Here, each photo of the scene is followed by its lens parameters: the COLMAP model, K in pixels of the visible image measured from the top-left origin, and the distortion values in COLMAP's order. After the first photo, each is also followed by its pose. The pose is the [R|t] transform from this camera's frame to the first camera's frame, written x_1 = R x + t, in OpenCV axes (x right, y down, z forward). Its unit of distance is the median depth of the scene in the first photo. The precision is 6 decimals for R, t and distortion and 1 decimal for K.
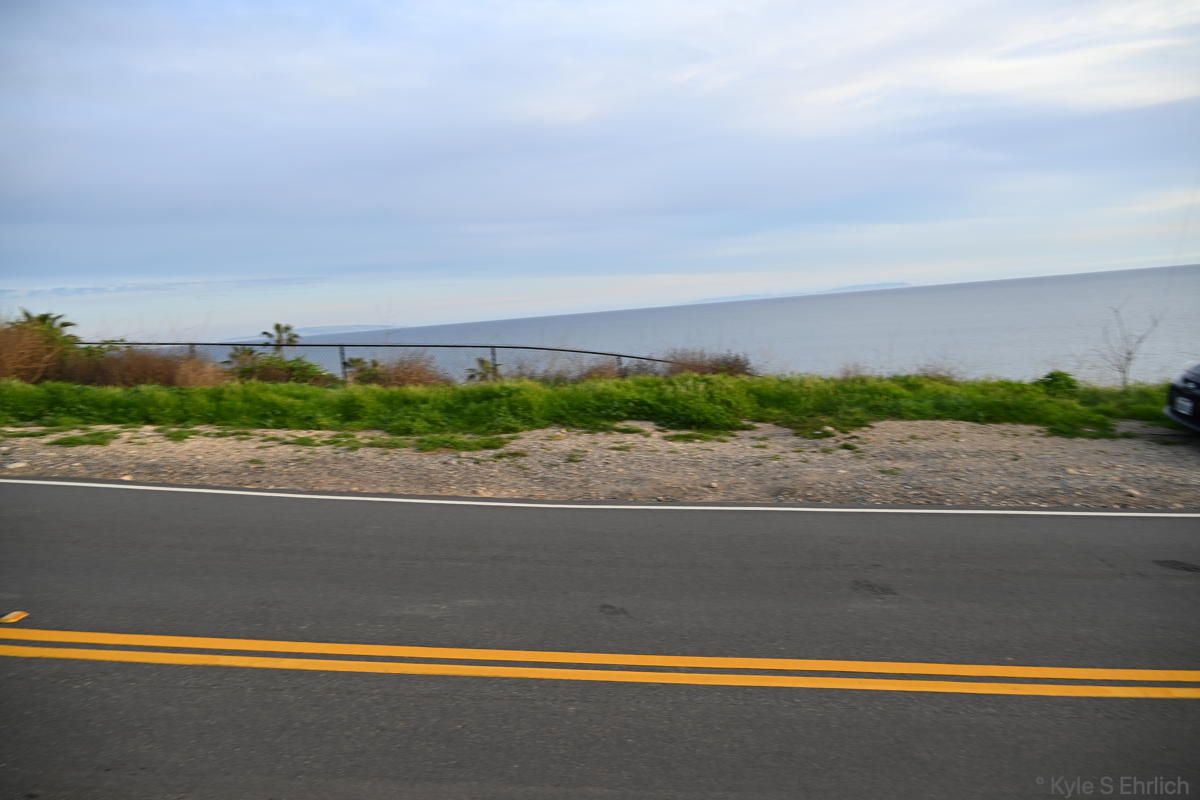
lens RADIAL K [[896.8, 0, 601.6], [0, 896.8, 404.1], [0, 0, 1]] dist [0.031585, -0.048196]
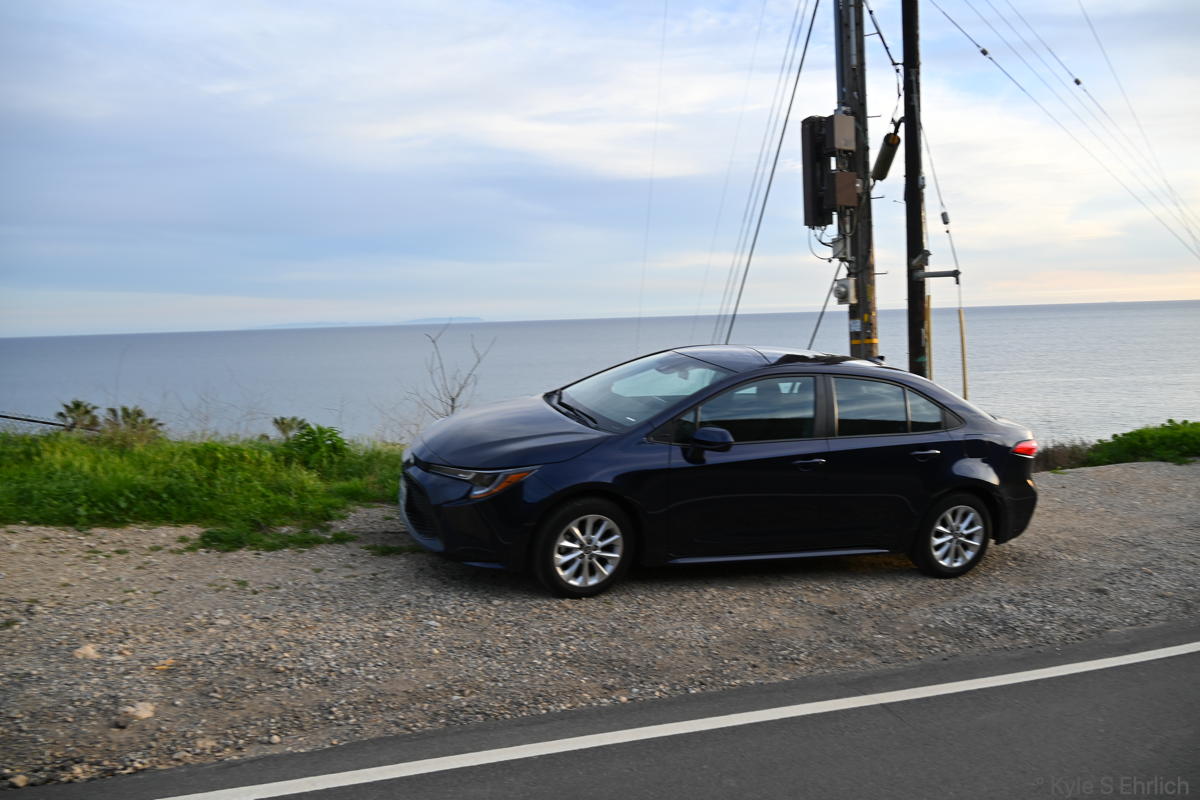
lens RADIAL K [[900.9, 0, 602.1], [0, 900.9, 399.7], [0, 0, 1]] dist [0.021645, -0.037855]
pose [[0.896216, 0.011063, 0.443479, 0.474010], [0.006234, 0.999276, -0.037525, -0.035092], [-0.443574, 0.036395, 0.895499, 0.374794]]
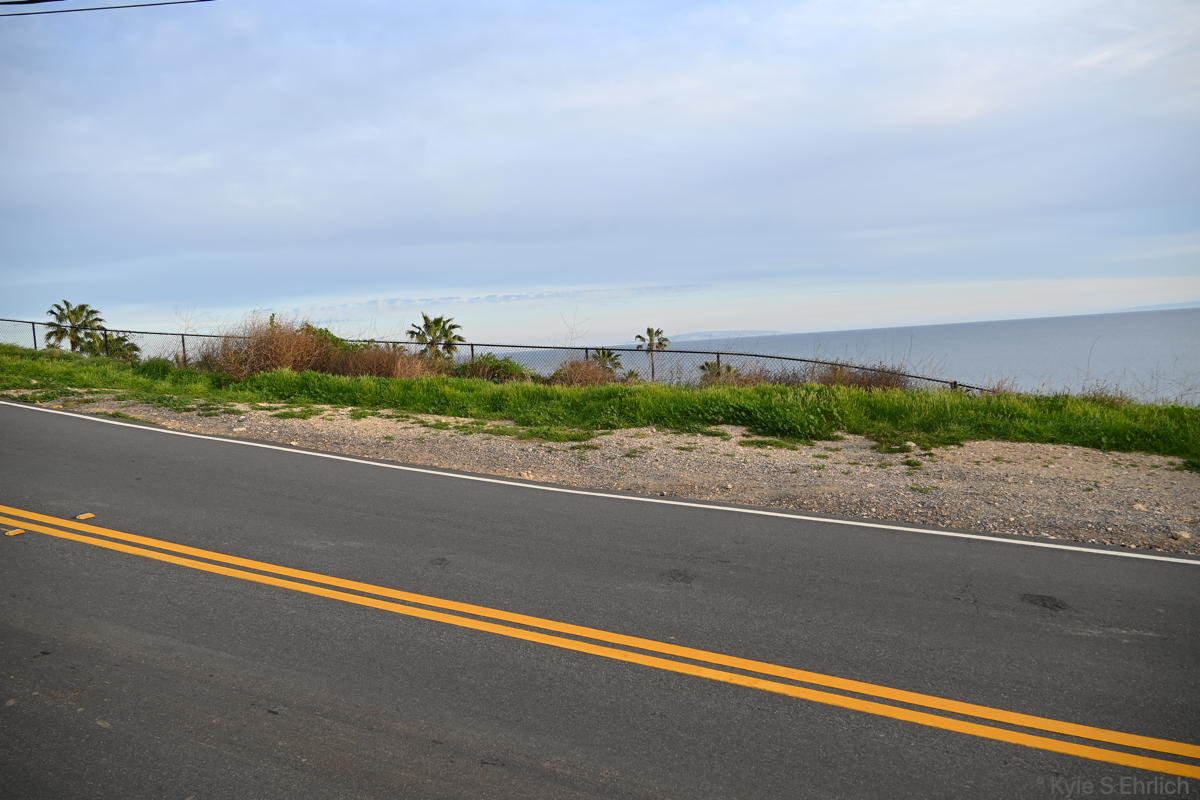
lens RADIAL K [[896.8, 0, 601.6], [0, 896.8, 404.1], [0, 0, 1]] dist [0.031585, -0.048196]
pose [[0.911654, 0.047717, -0.408179, 0.339391], [-0.050438, 0.998719, 0.004100, -0.003320], [0.407851, 0.016851, 0.912893, -0.025701]]
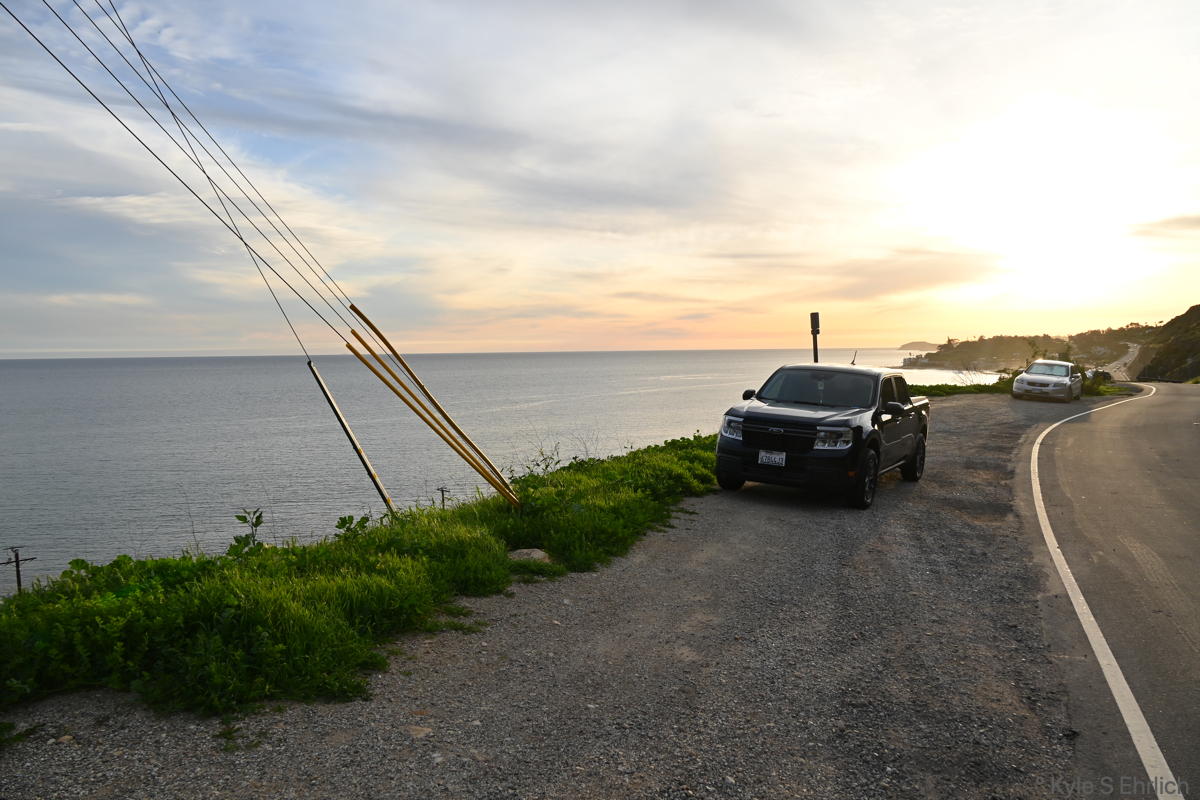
lens RADIAL K [[902.3, 0, 600.5], [0, 902.3, 400.4], [0, 0, 1]] dist [0.006086, -0.006365]
pose [[0.319820, 0.022520, 0.947211, 1.376541], [0.087220, 0.994773, -0.053100, -0.083560], [-0.943455, 0.099598, 0.316184, 0.735887]]
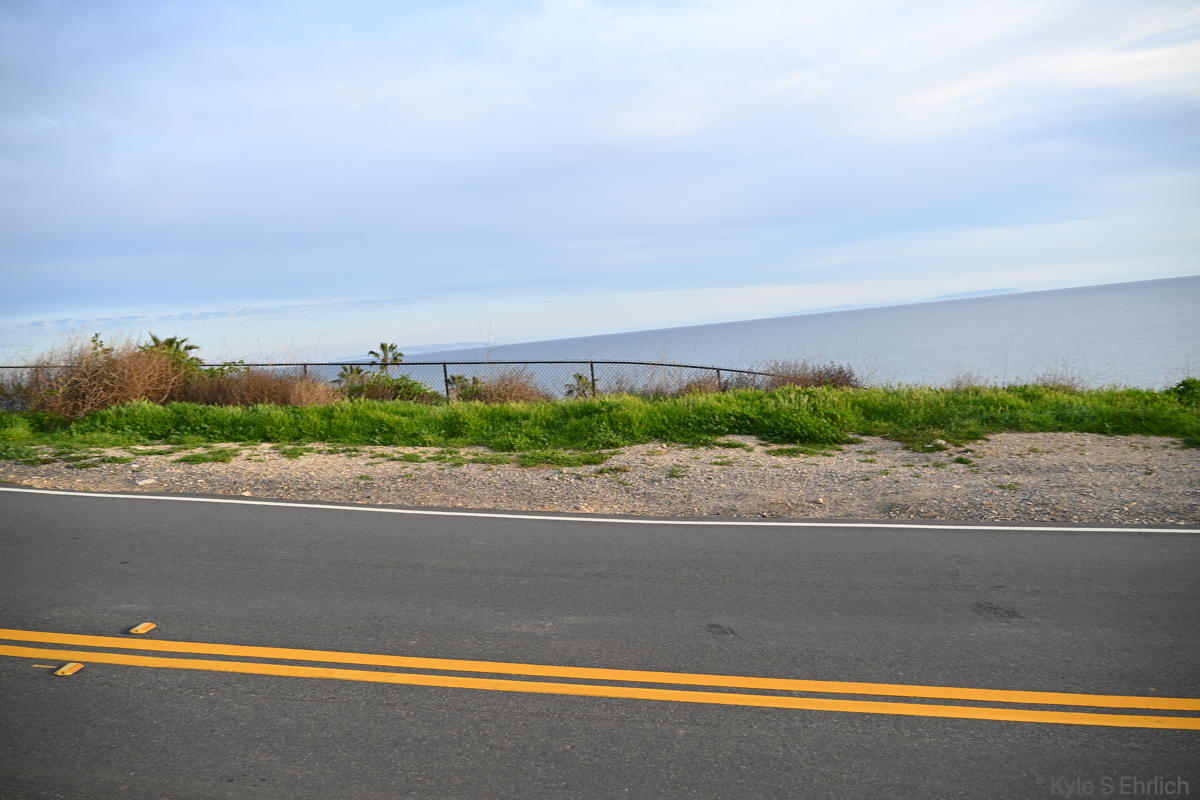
lens RADIAL K [[896.8, 0, 601.6], [0, 896.8, 404.1], [0, 0, 1]] dist [0.031585, -0.048196]
pose [[0.994175, -0.011196, -0.107196, -0.003925], [0.009479, 0.999819, -0.016515, -0.000595], [0.107362, 0.015403, 0.994101, 0.005187]]
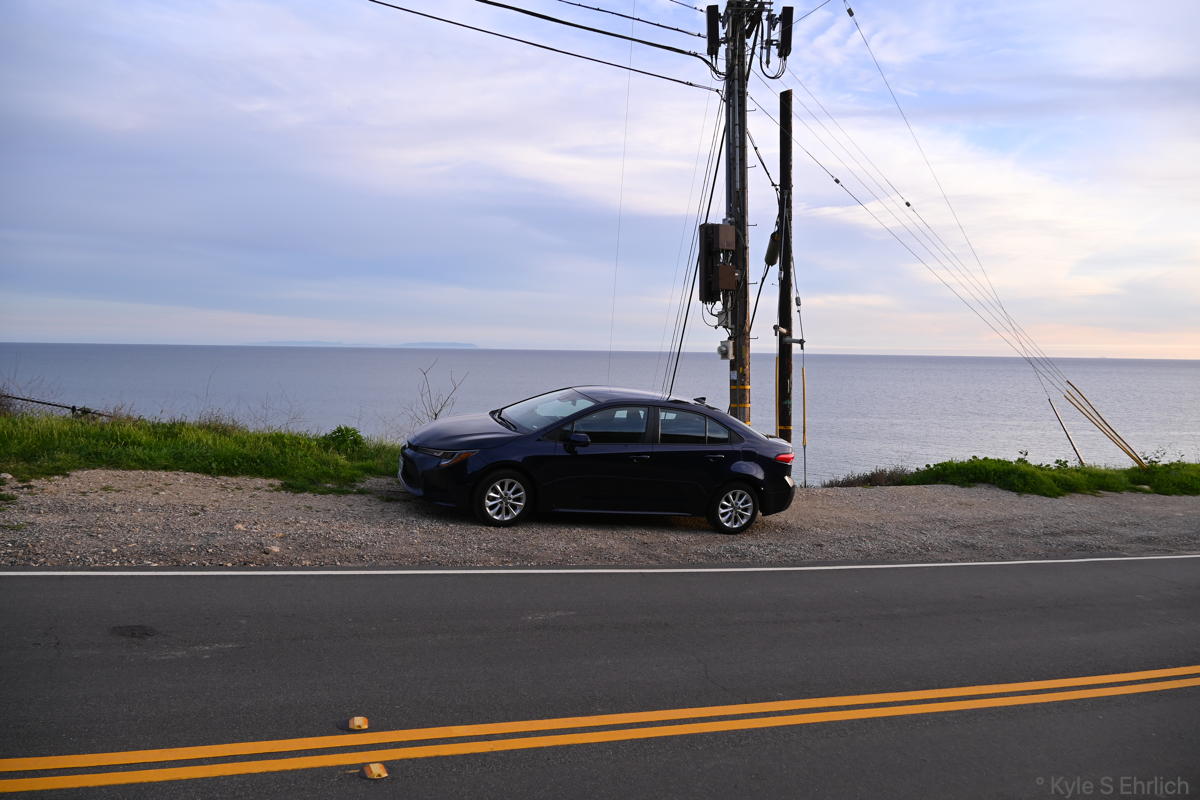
lens RADIAL K [[901.1, 0, 600.0], [0, 901.1, 401.5], [0, 0, 1]] dist [0.003322, -0.000991]
pose [[0.891125, 0.066920, 0.448796, 0.363531], [-0.038904, 0.996691, -0.071368, -0.004464], [-0.452086, 0.046138, 0.890780, -0.028485]]
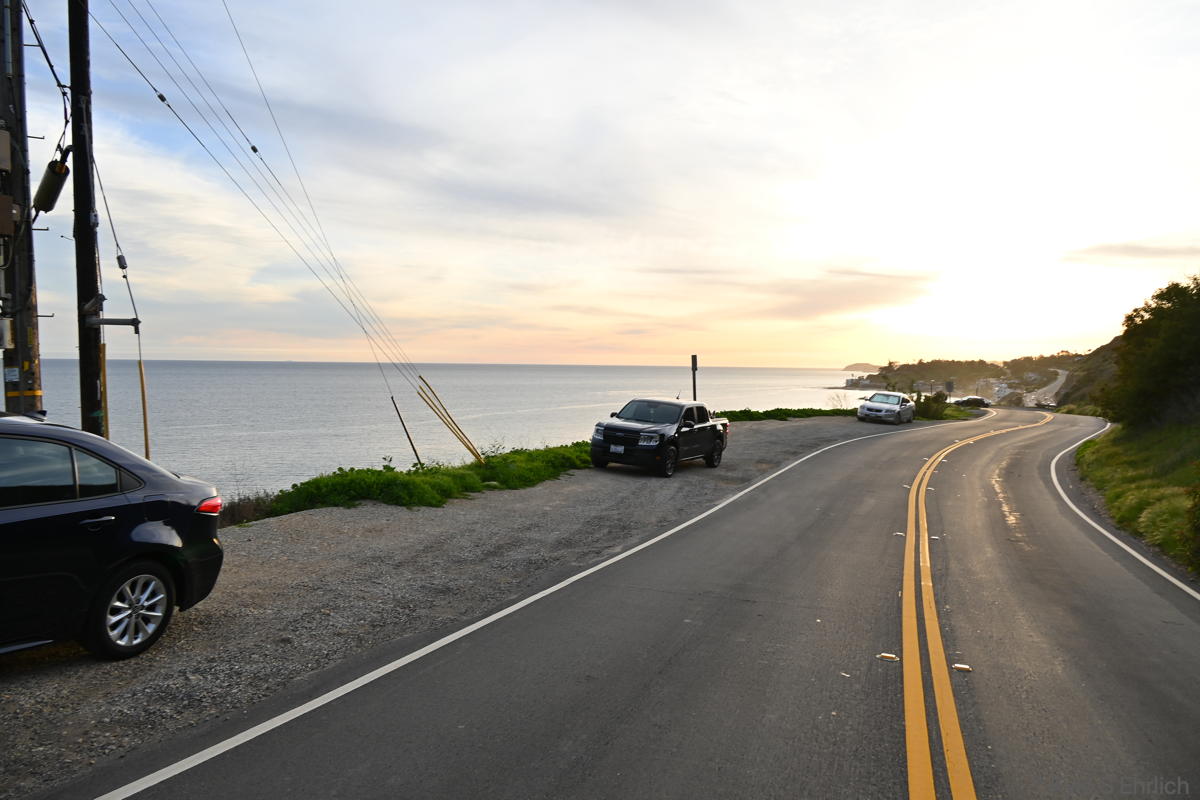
lens RADIAL K [[900.9, 0, 602.1], [0, 900.9, 399.7], [0, 0, 1]] dist [0.021645, -0.037855]
pose [[0.263141, 0.044482, 0.963731, 0.498705], [0.067827, 0.995612, -0.064474, -0.037202], [-0.962370, 0.082333, 0.258969, 0.391946]]
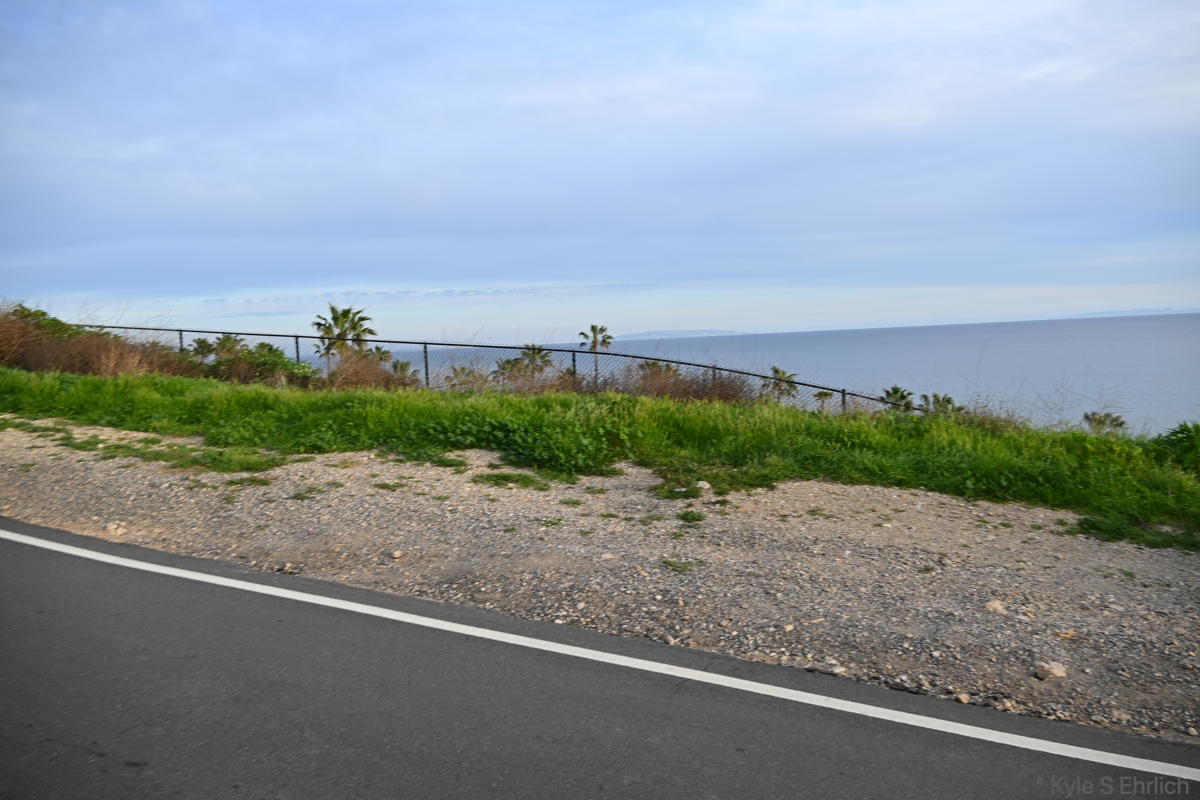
lens RADIAL K [[900.9, 0, 602.1], [0, 900.9, 399.7], [0, 0, 1]] dist [0.021645, -0.037855]
pose [[0.929073, 0.059872, -0.365019, 0.421597], [-0.064731, 0.997902, -0.001076, -0.030982], [0.364189, 0.024628, 0.930999, 0.334905]]
